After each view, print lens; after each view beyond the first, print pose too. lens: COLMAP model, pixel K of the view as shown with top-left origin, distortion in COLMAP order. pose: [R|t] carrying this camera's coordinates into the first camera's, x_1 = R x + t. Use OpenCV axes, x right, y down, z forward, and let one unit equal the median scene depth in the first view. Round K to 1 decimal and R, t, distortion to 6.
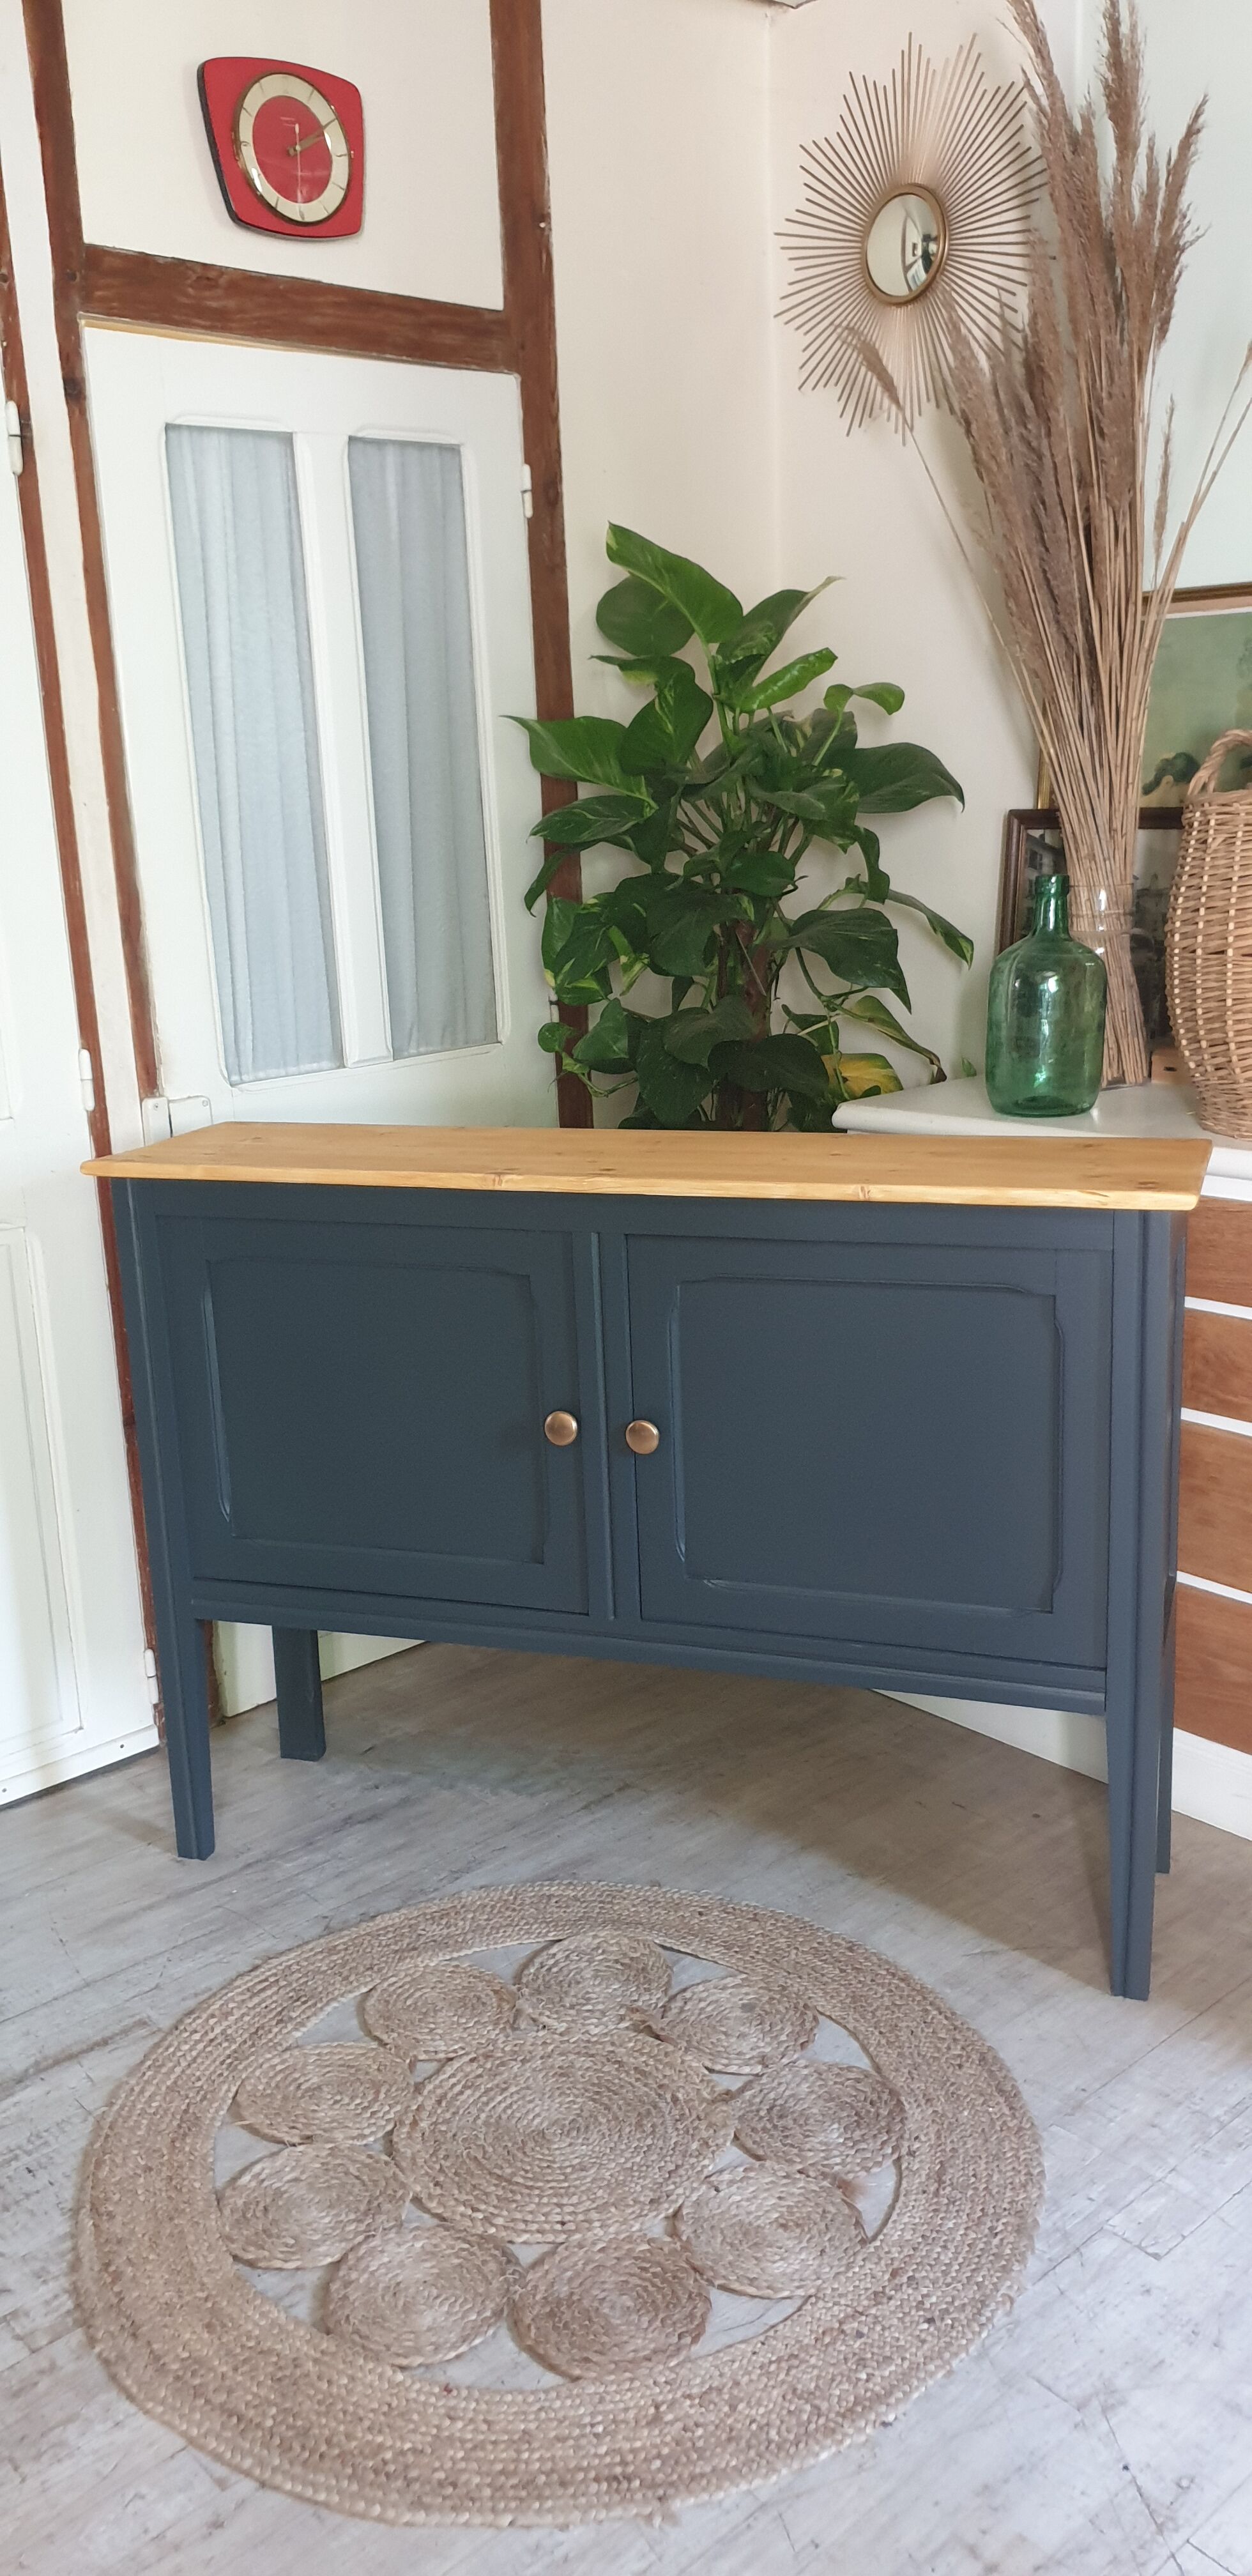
lens RADIAL K [[1991.8, 0, 648.3], [0, 1991.8, 1276.4], [0, 0, 1]] dist [0.025539, -0.023434]
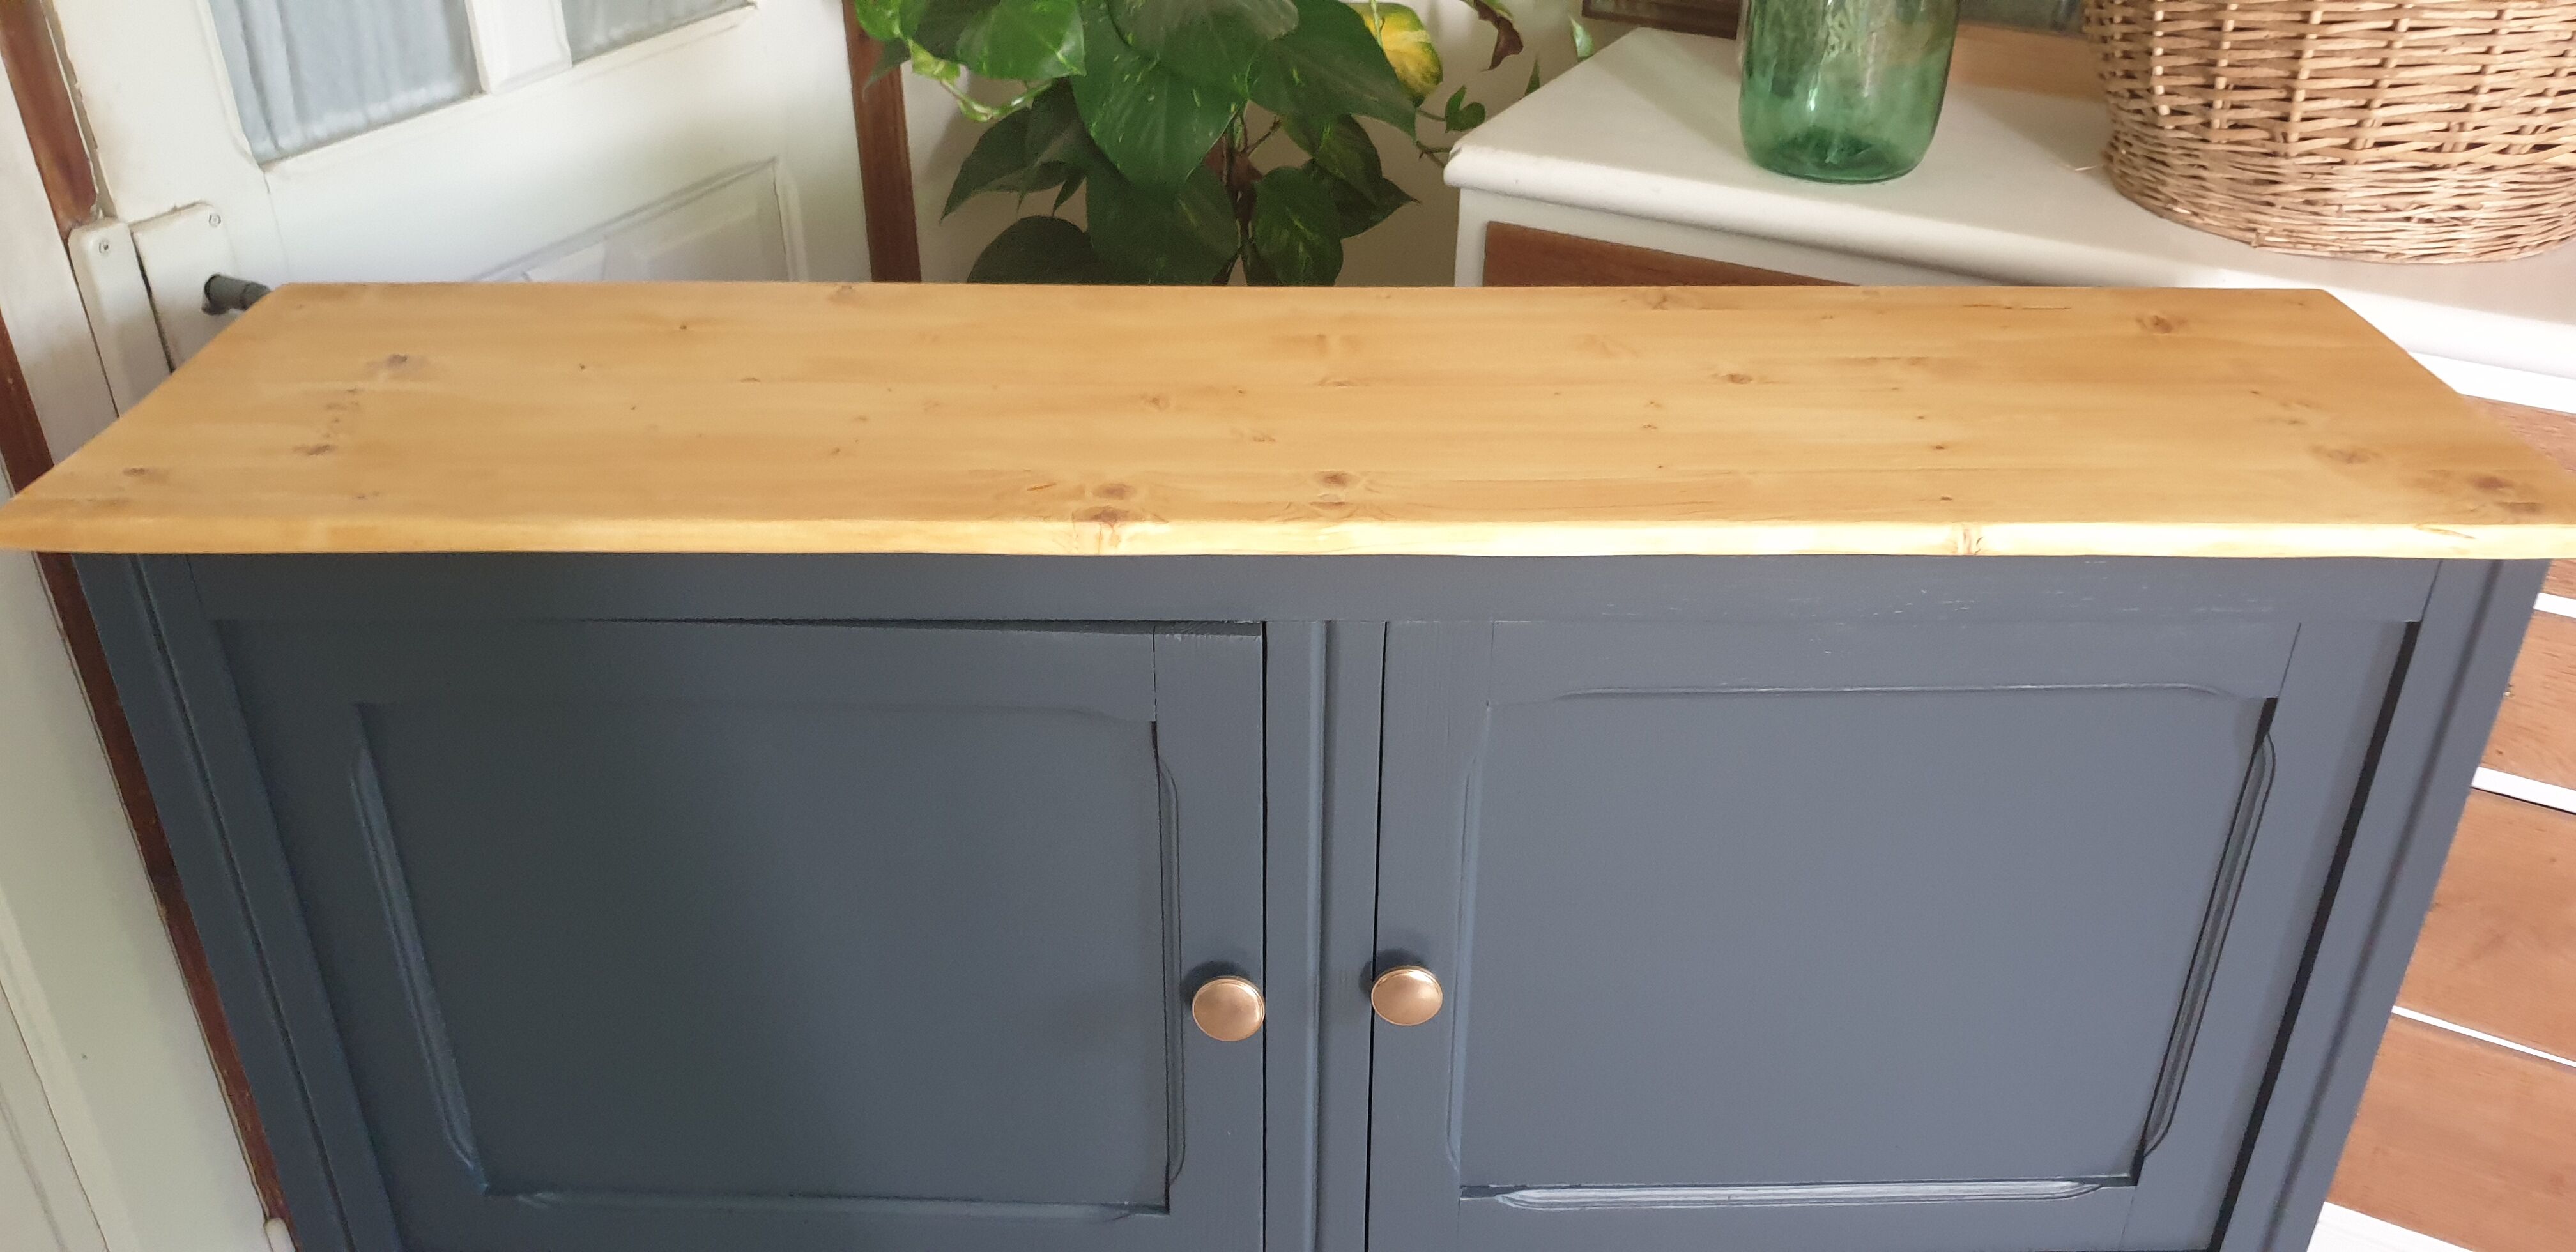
lens RADIAL K [[1991.8, 0, 1271.0], [0, 1991.8, 613.2], [0, 0, 1]] dist [0.025539, -0.023434]
pose [[0.948151, -0.118601, 0.294863, -0.146822], [0.032449, 0.959039, 0.281408, -0.130905], [-0.316160, -0.257249, 0.913162, 0.503390]]
